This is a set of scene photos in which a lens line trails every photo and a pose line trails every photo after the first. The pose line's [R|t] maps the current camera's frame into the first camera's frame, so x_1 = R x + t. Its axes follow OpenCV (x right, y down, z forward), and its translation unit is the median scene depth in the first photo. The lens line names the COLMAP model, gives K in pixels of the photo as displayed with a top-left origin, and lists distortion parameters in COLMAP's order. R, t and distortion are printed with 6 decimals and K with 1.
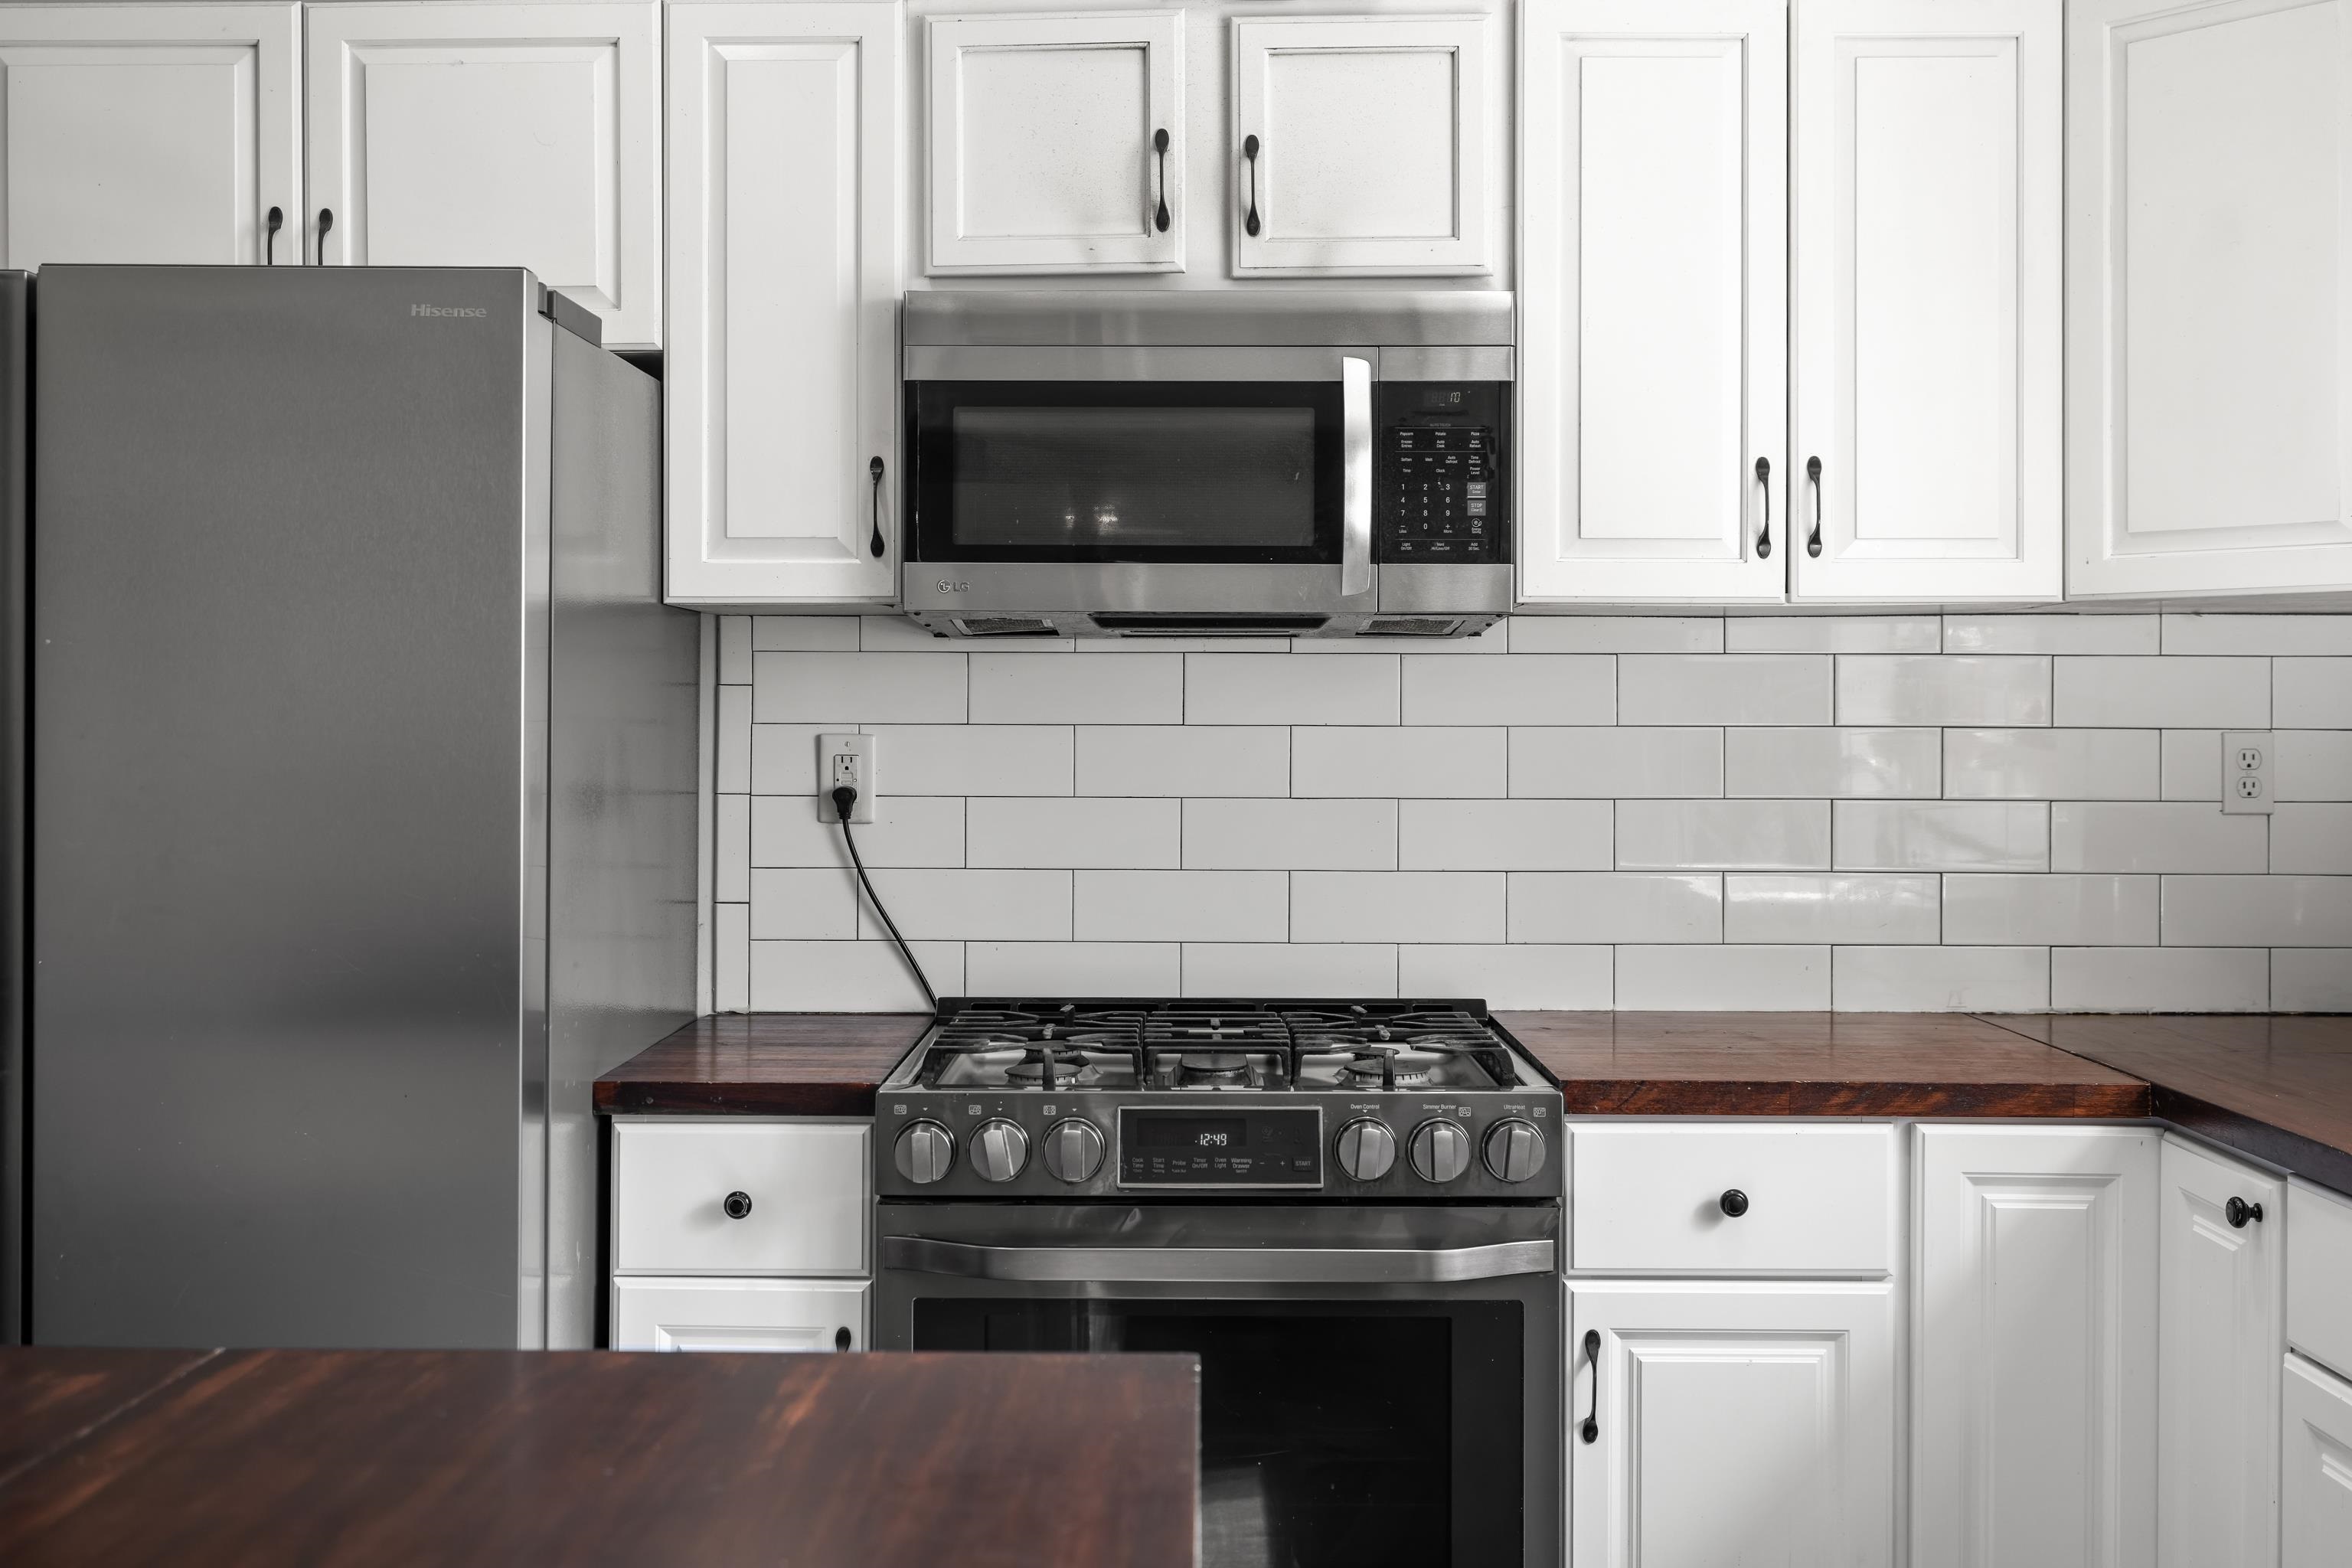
lens RADIAL K [[2309.3, 0, 1160.8], [0, 2309.3, 724.2], [0, 0, 1]] dist [0.012241, 0.000000]
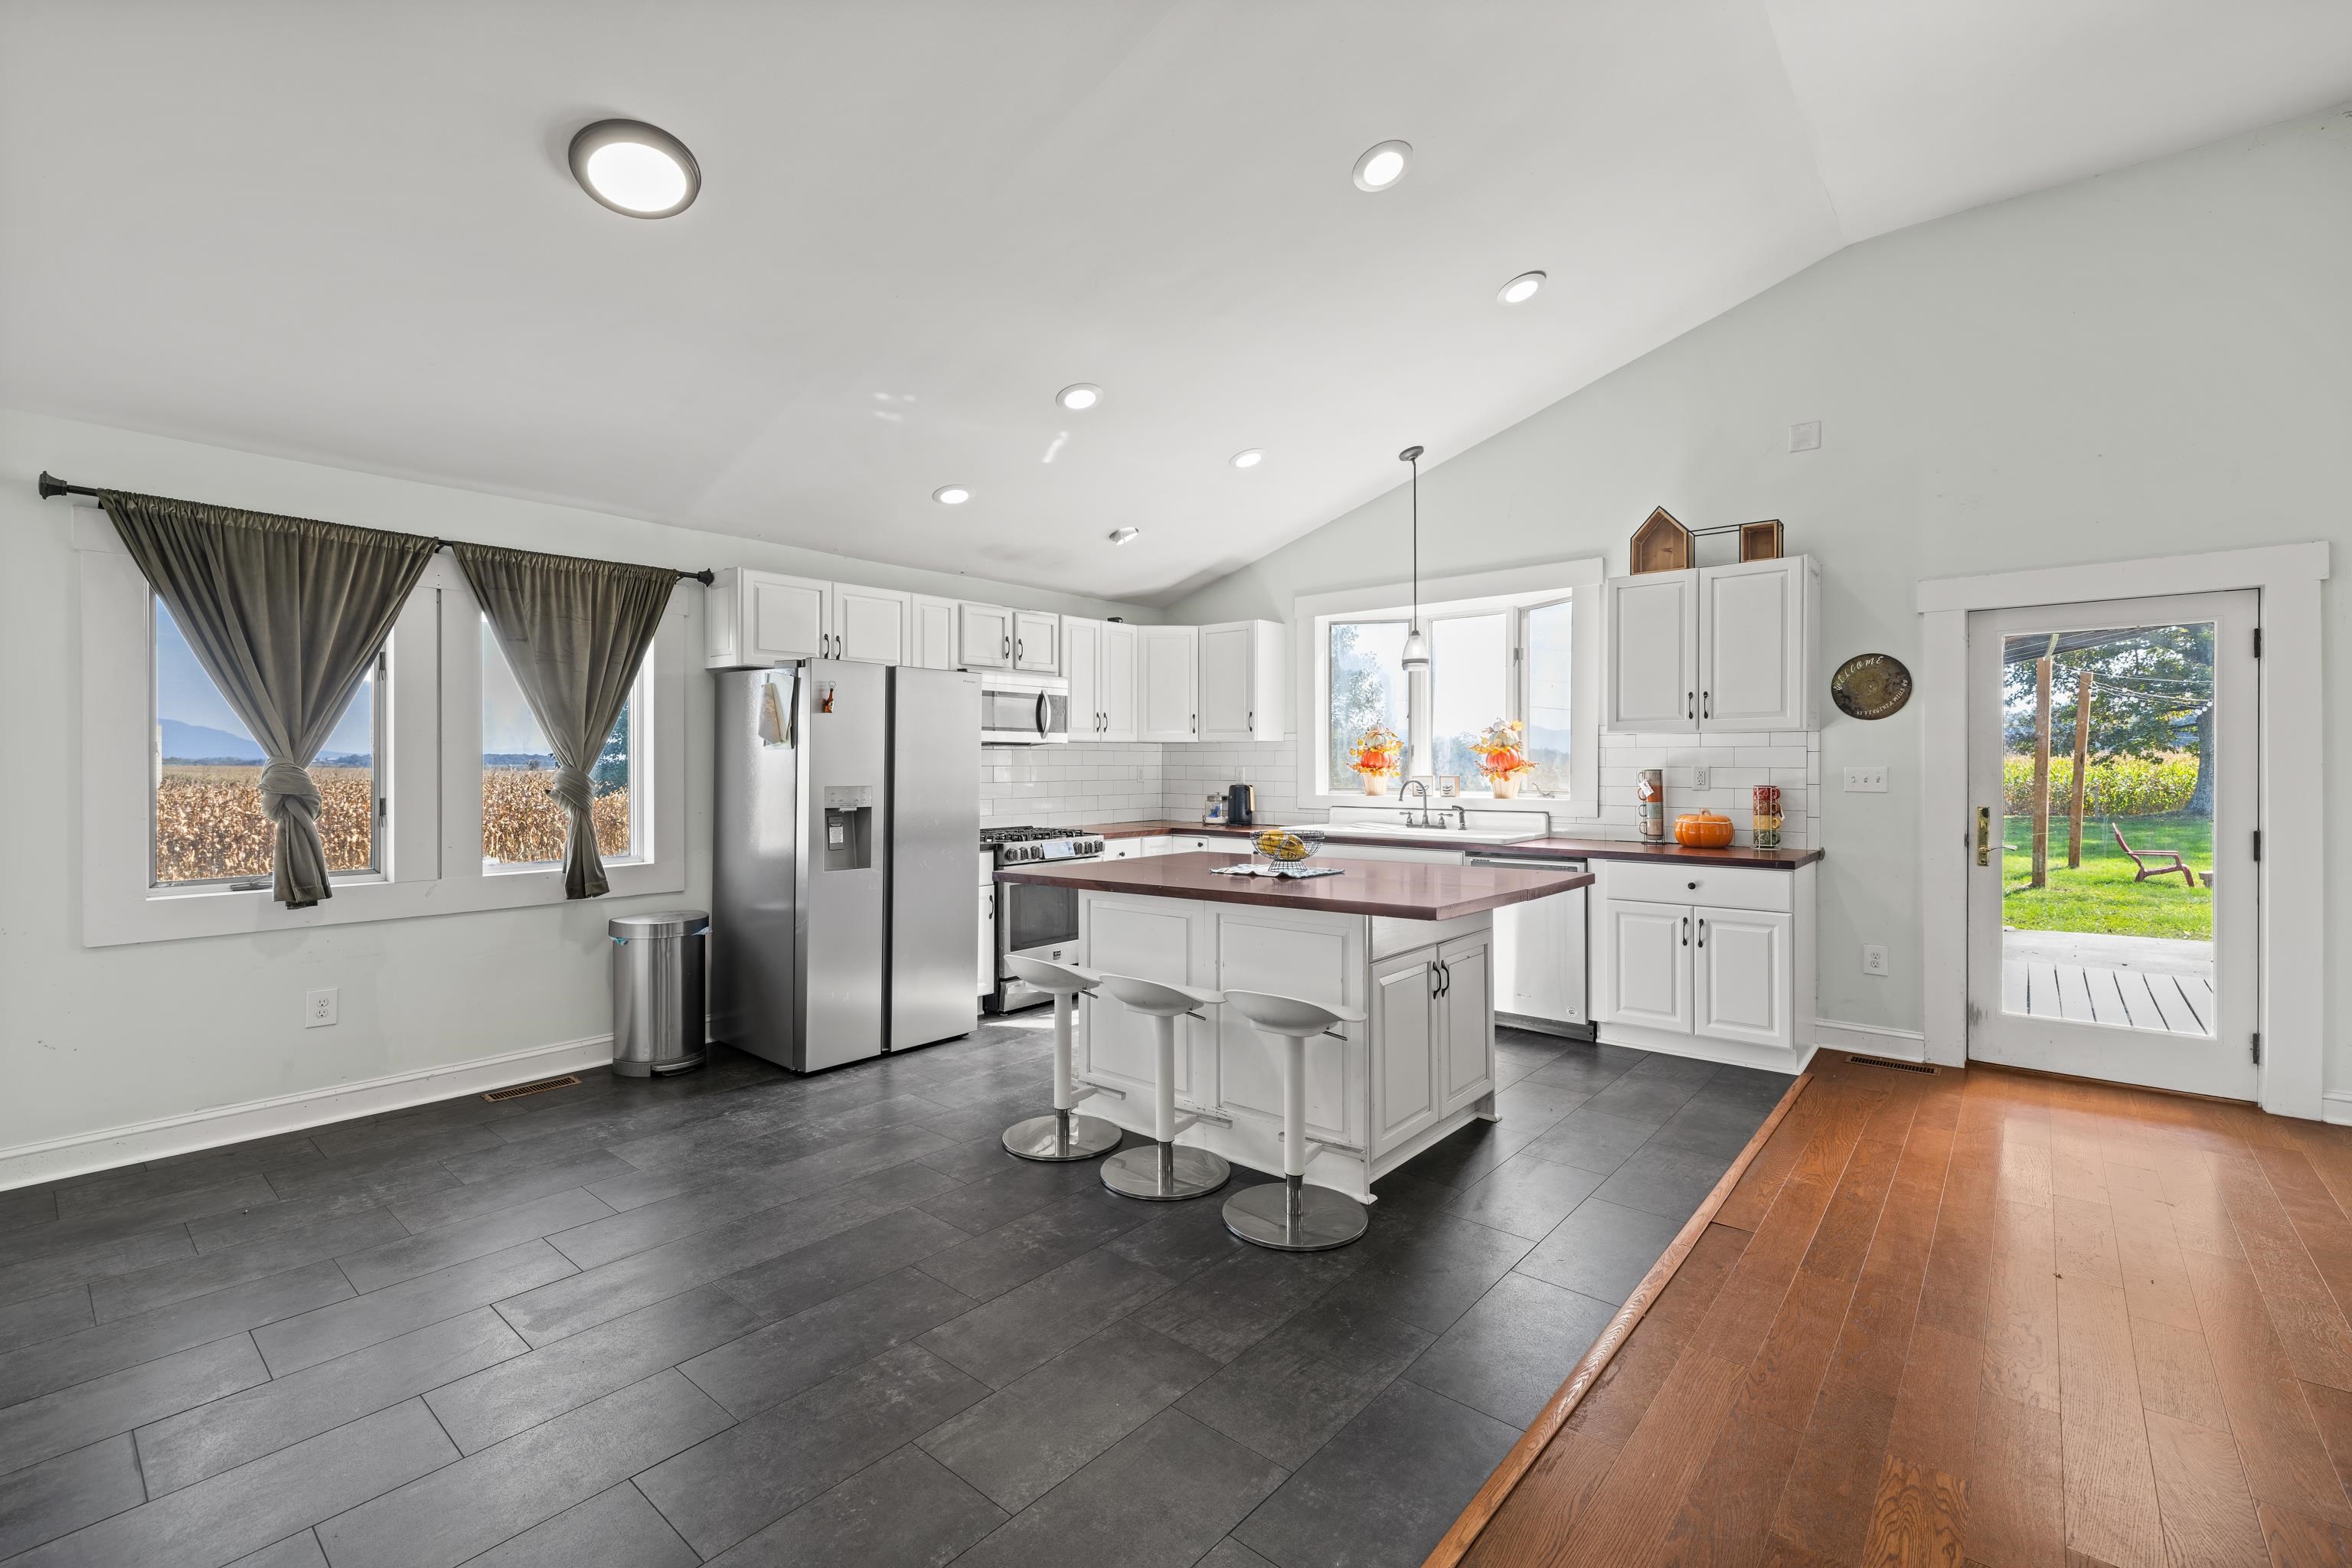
lens RADIAL K [[1003.3, 0, 1174.1], [0, 1003.3, 766.2], [0, 0, 1]] dist [0.001388, -0.000313]
pose [[0.645047, -0.006145, 0.764118, -1.318685], [0.001297, 0.999975, 0.006947, -0.013706], [-0.764141, -0.003490, 0.645039, -0.541288]]
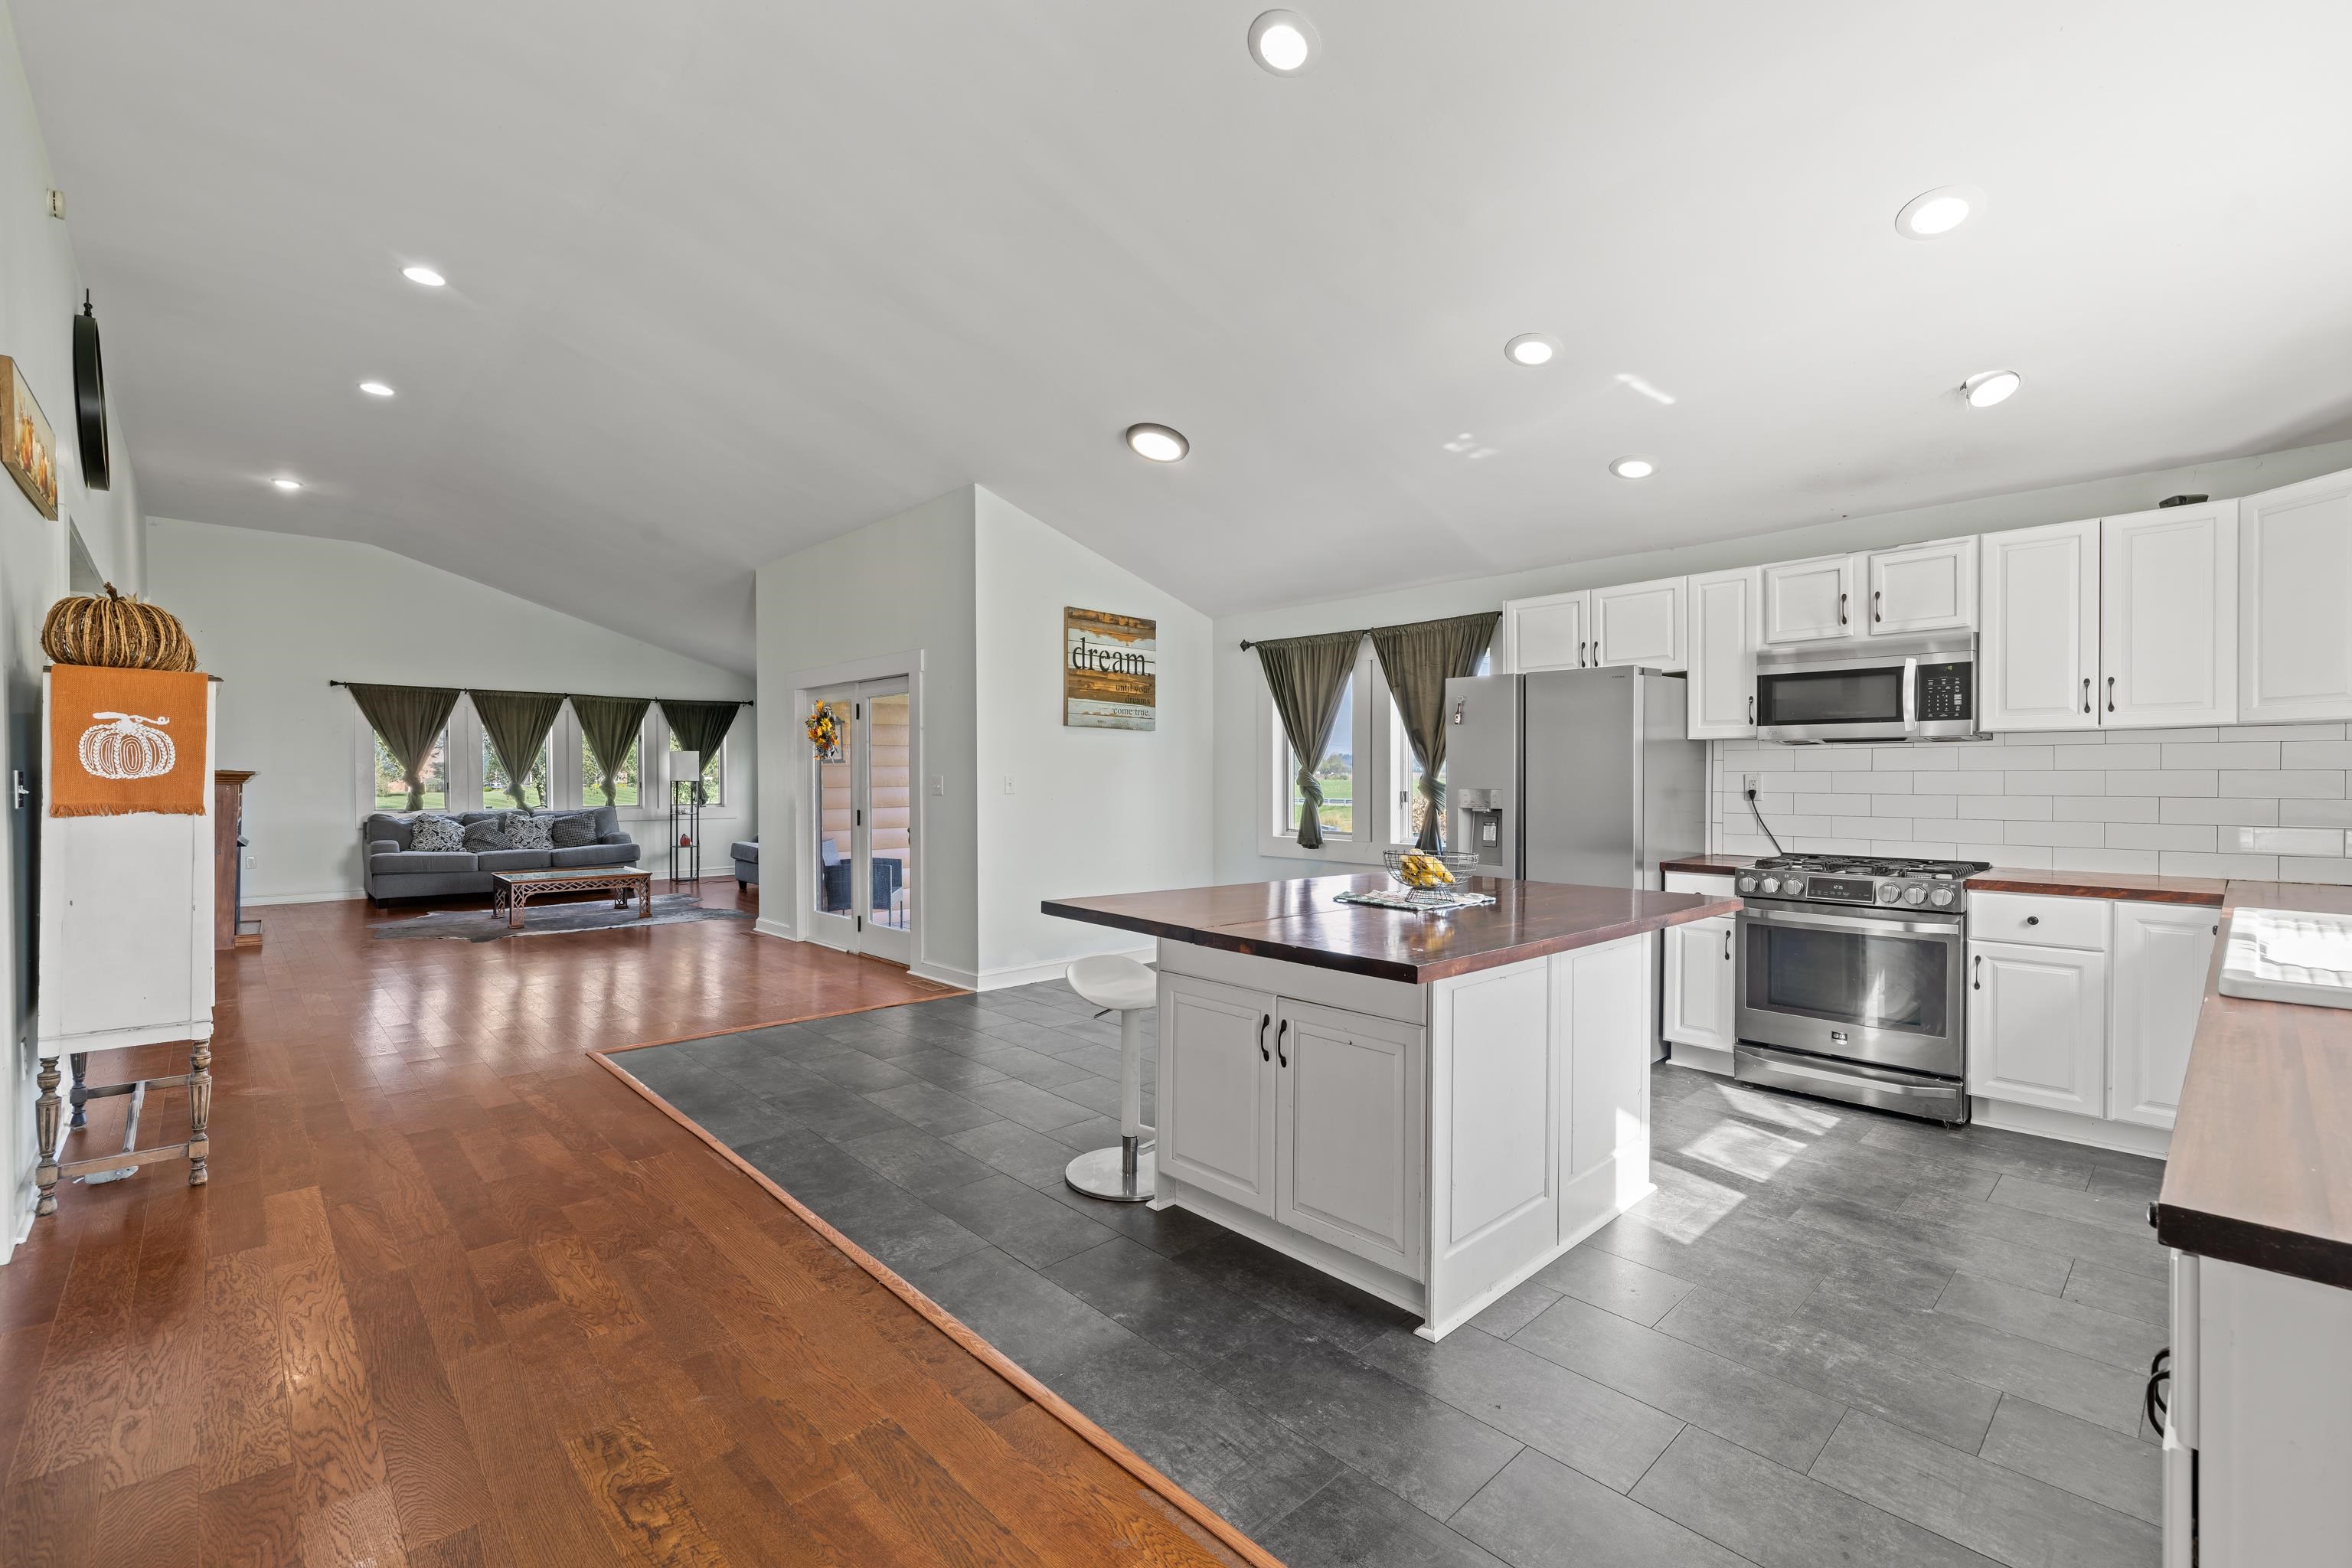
lens RADIAL K [[1003.3, 0, 1172.7], [0, 1003.3, 784.6], [0, 0, 1]] dist [0.001388, -0.000313]
pose [[0.697098, 0.003740, -0.716966, 0.370784], [0.005786, 0.999924, 0.010841, -0.001674], [0.716953, -0.011706, 0.697024, -0.728720]]
